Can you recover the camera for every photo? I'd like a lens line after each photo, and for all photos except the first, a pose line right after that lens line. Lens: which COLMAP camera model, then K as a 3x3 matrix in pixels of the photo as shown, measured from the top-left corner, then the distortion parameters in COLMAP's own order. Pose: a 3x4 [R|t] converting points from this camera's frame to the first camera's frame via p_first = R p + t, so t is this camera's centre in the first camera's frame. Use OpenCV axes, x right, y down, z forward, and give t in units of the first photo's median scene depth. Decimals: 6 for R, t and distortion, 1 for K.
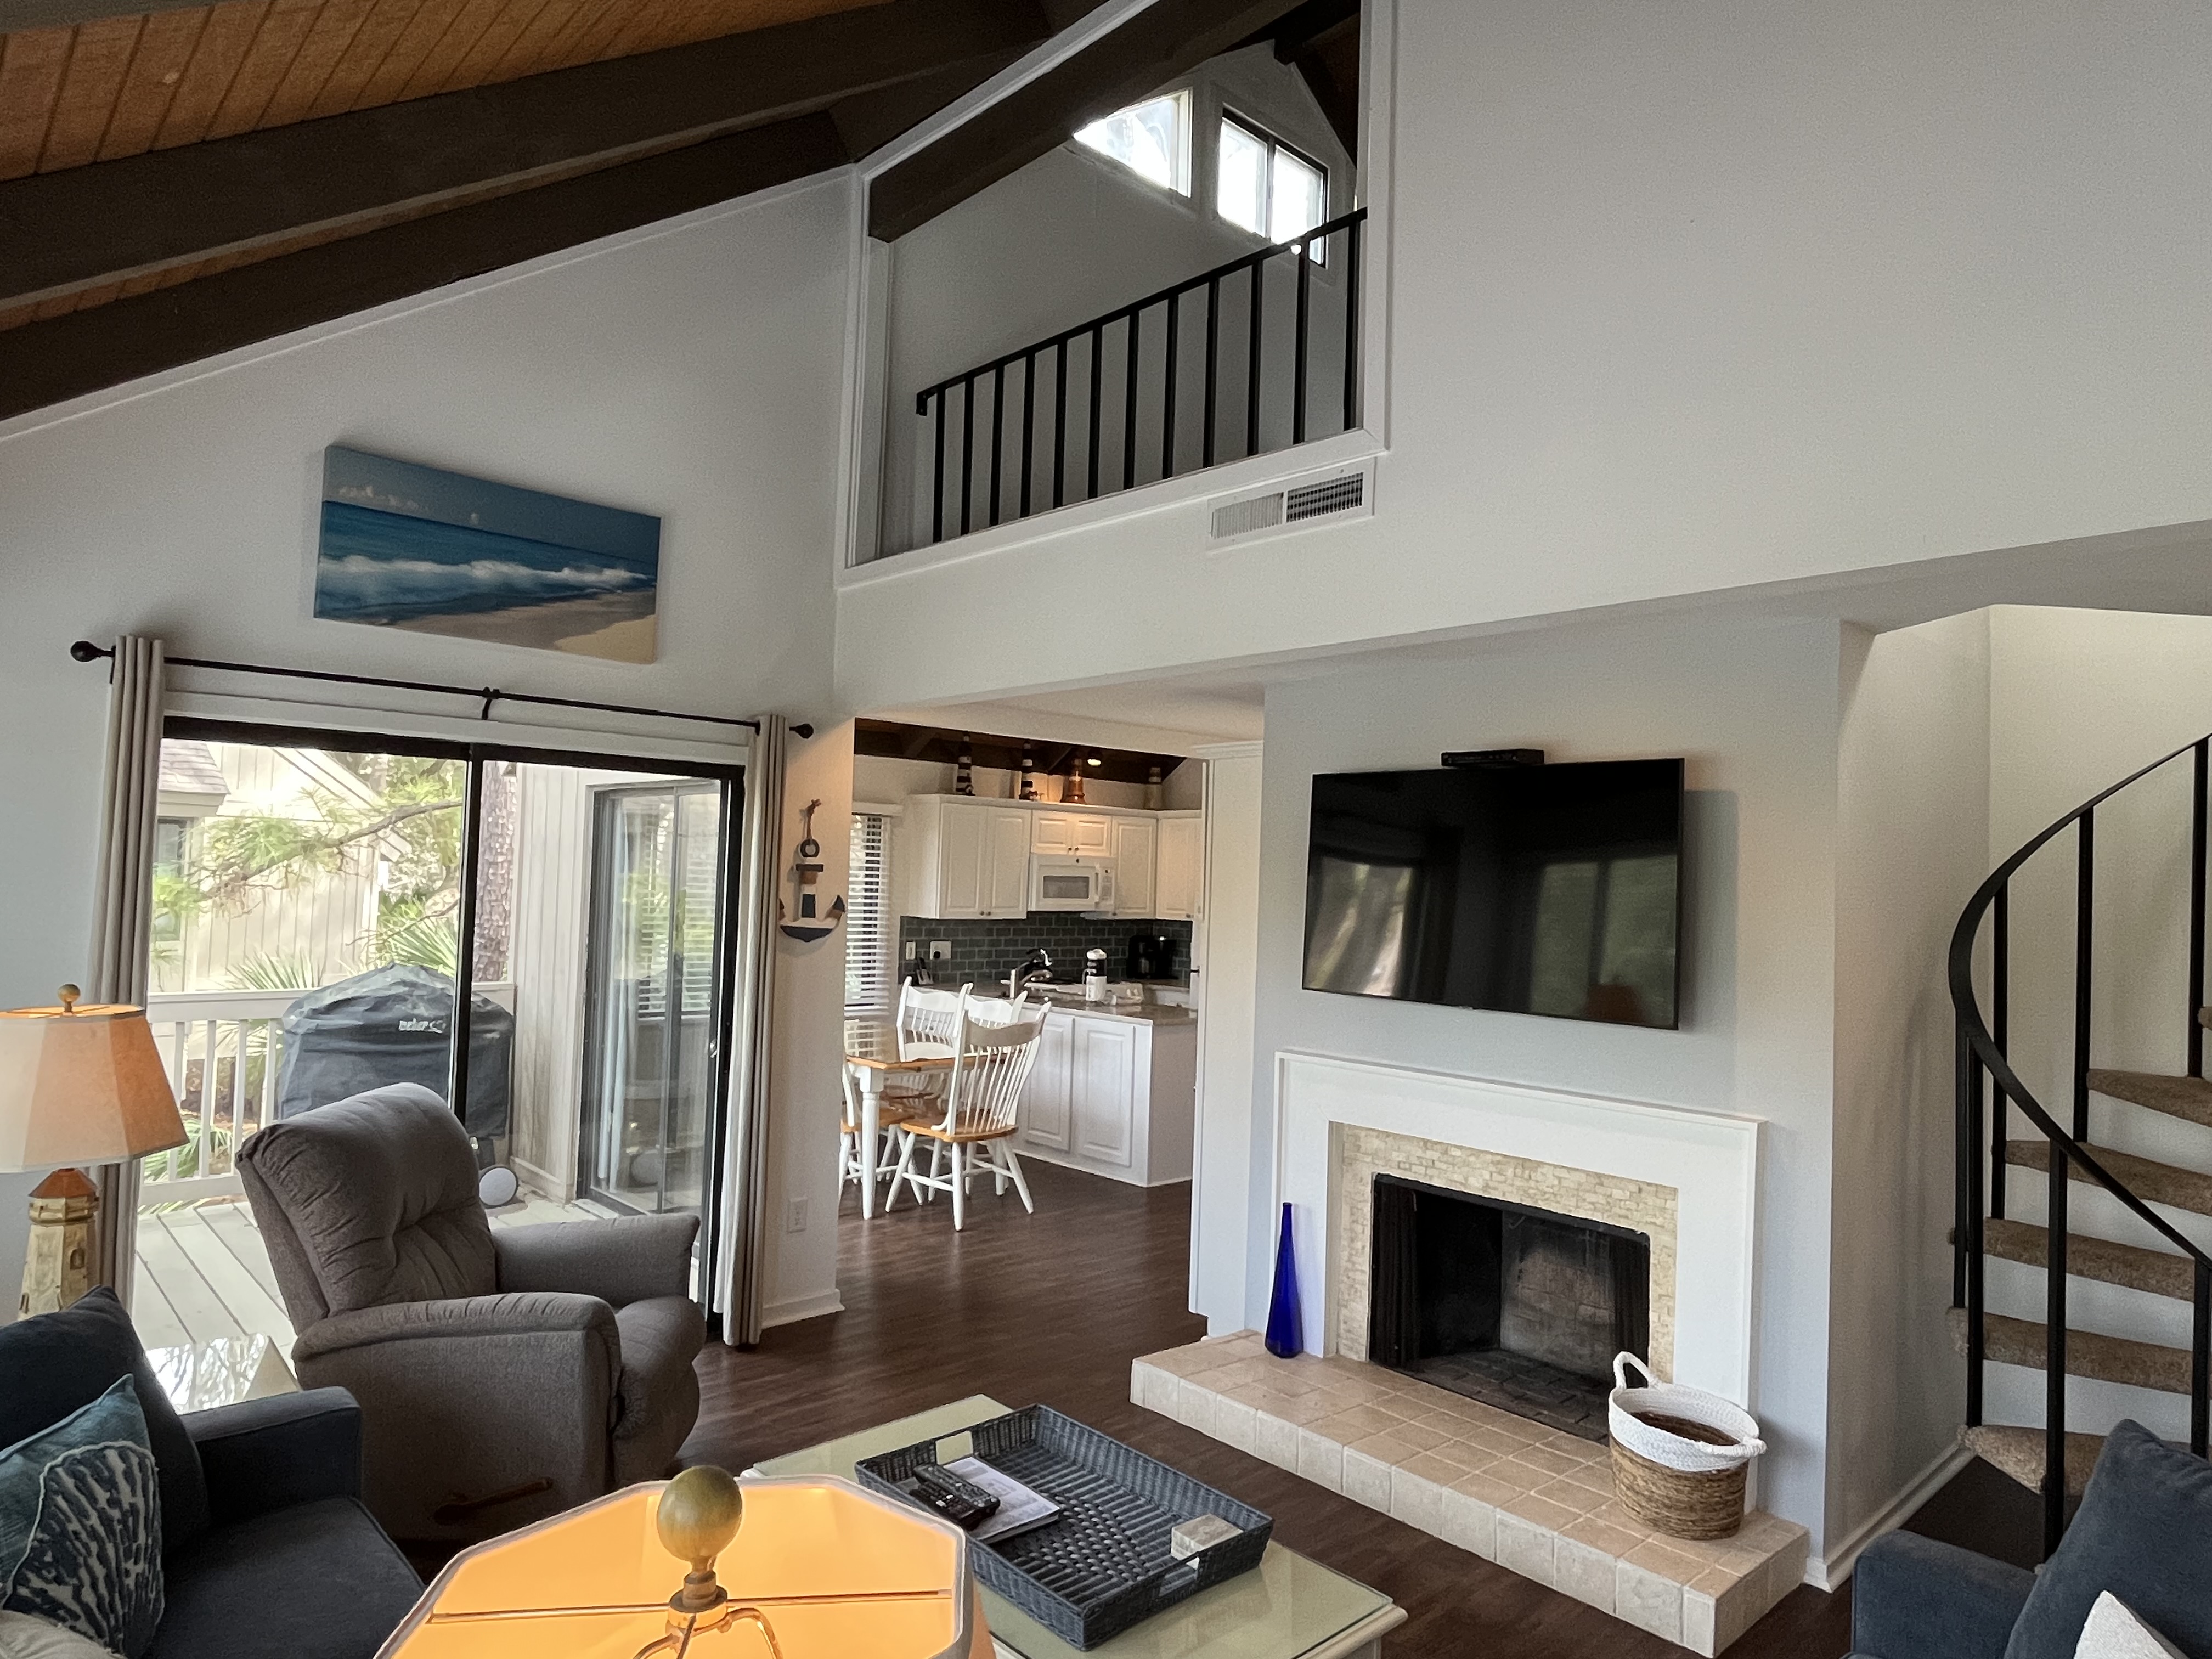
lens RADIAL K [[1340.9, 0, 1117.1], [0, 1340.9, 835.9], [0, 0, 1]] dist [-0.002061, 0.003462]
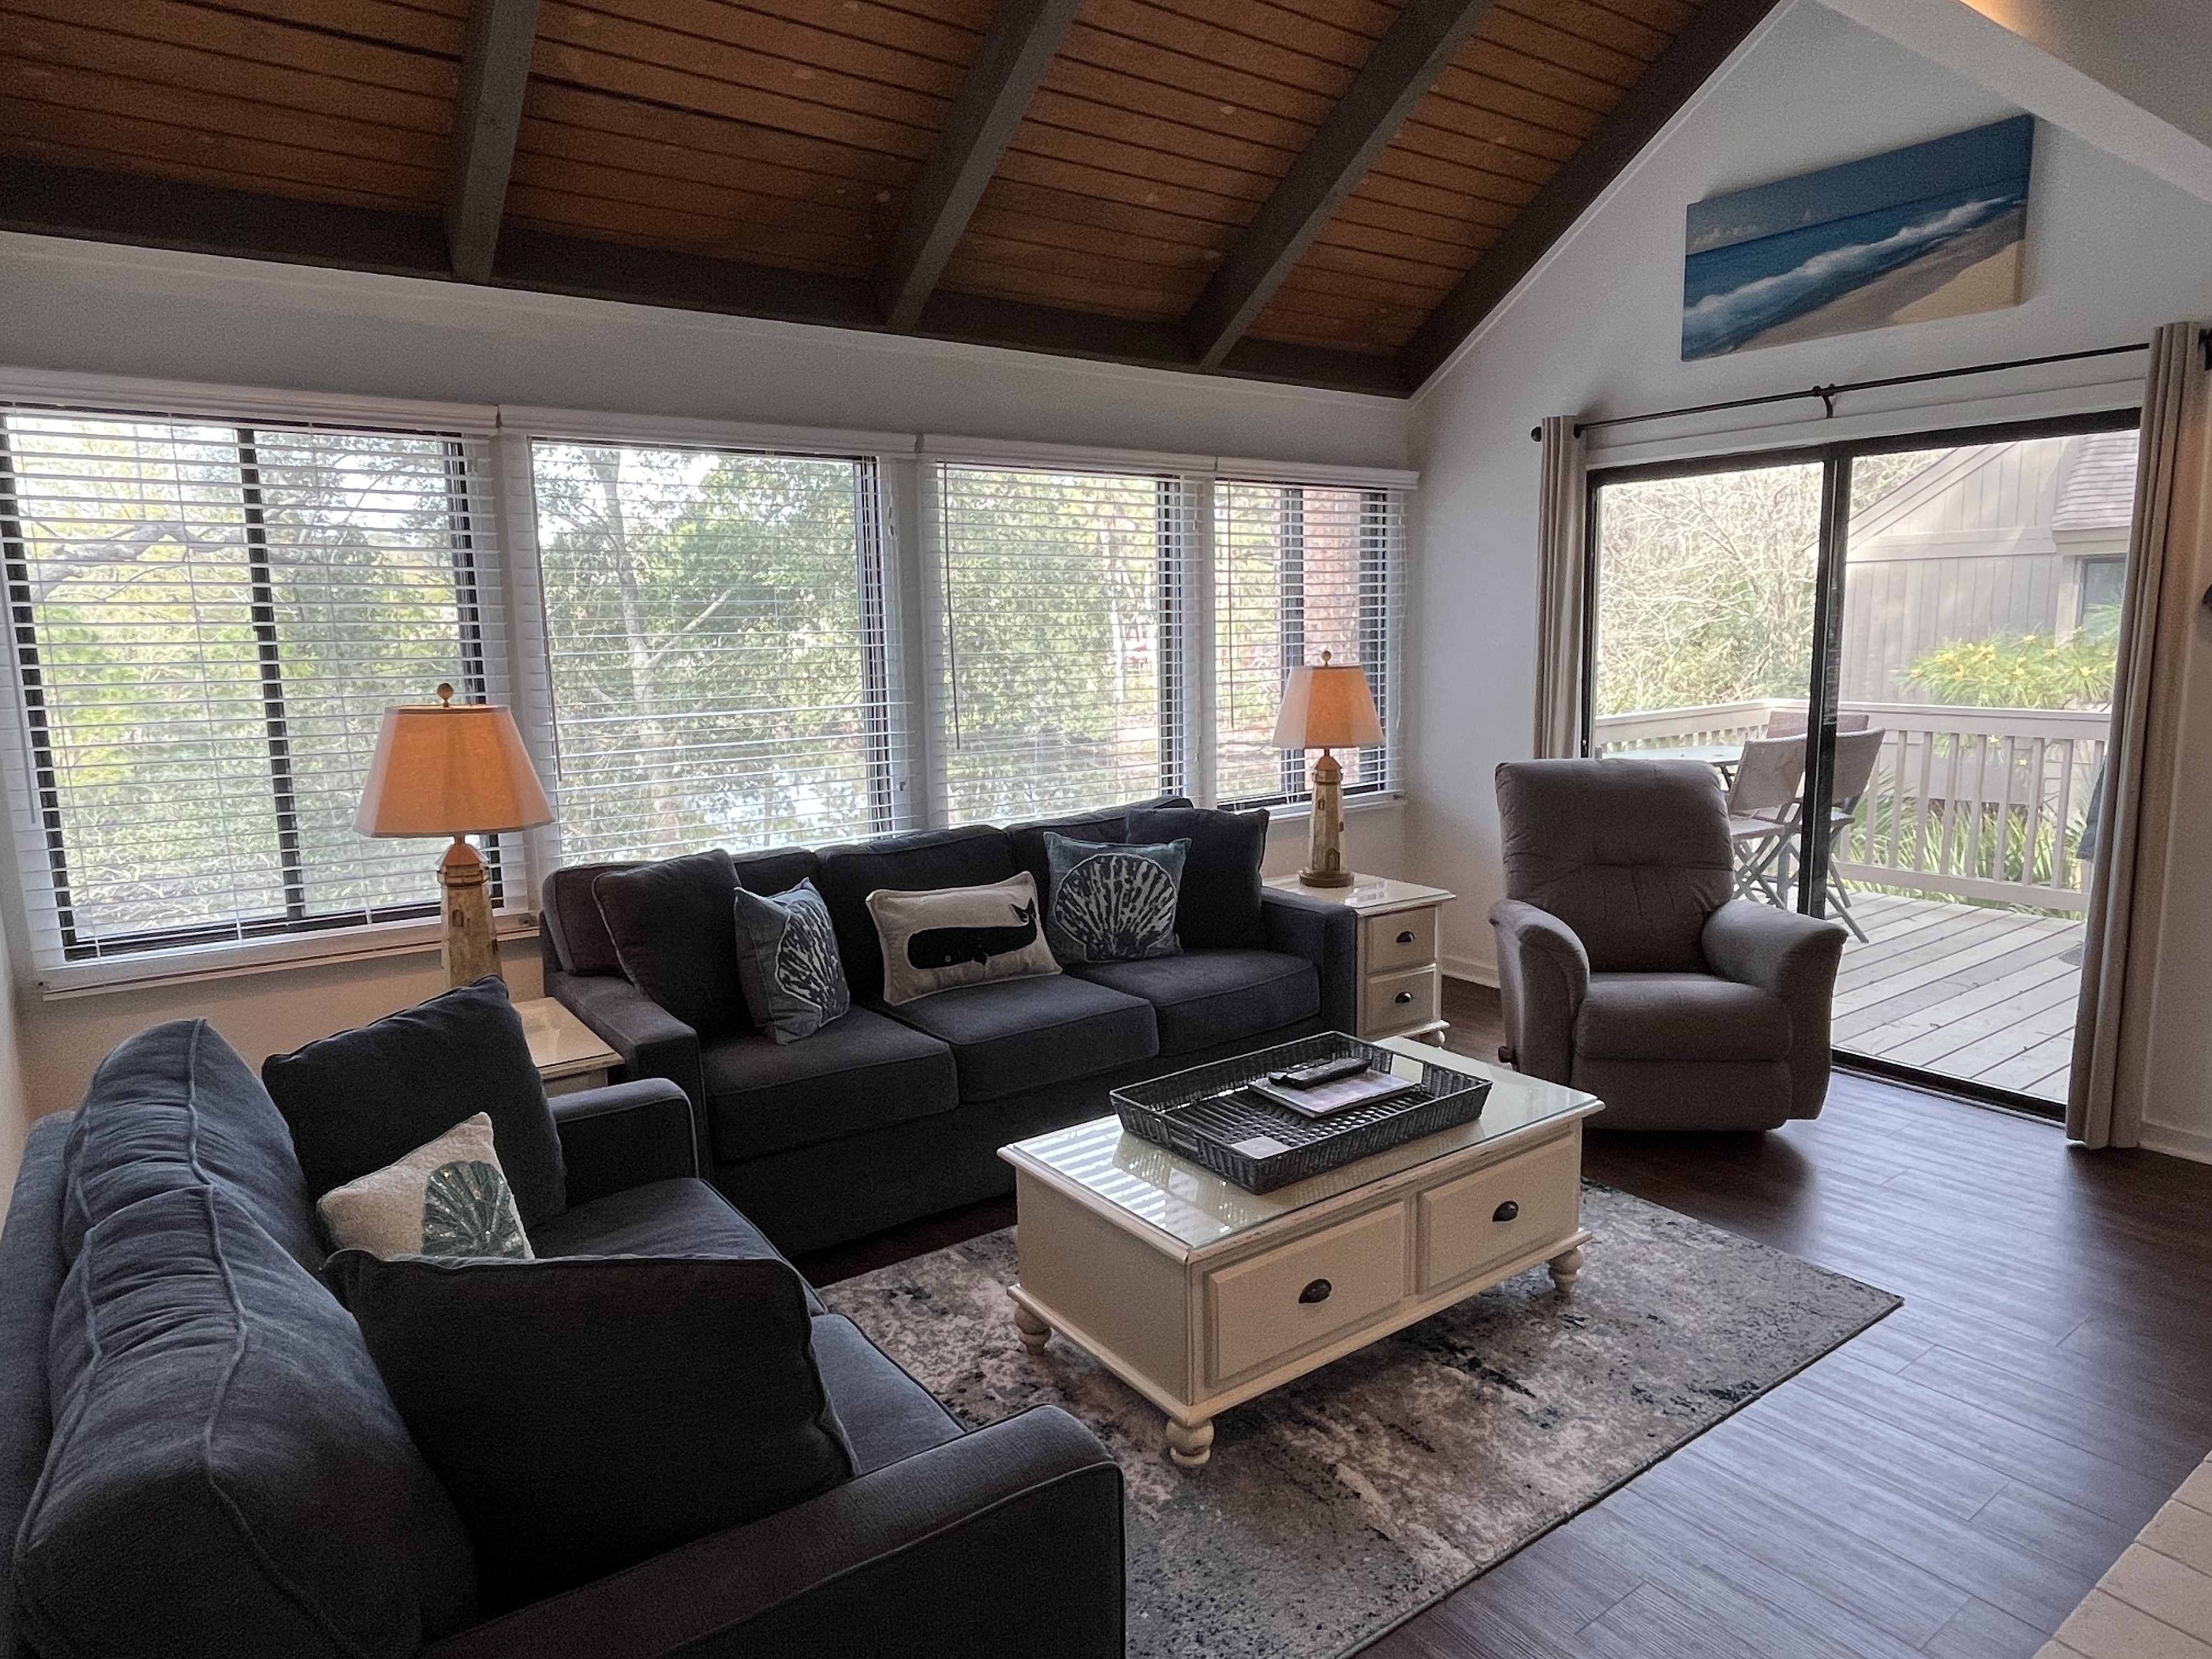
lens RADIAL K [[1340.9, 0, 1103.4], [0, 1340.9, 834.1], [0, 0, 1]] dist [-0.002061, 0.003462]
pose [[-0.121134, 0.126700, -0.984517, 0.658060], [0.044168, 0.991526, 0.122168, 0.080208], [0.991653, -0.028686, -0.125704, 0.607137]]
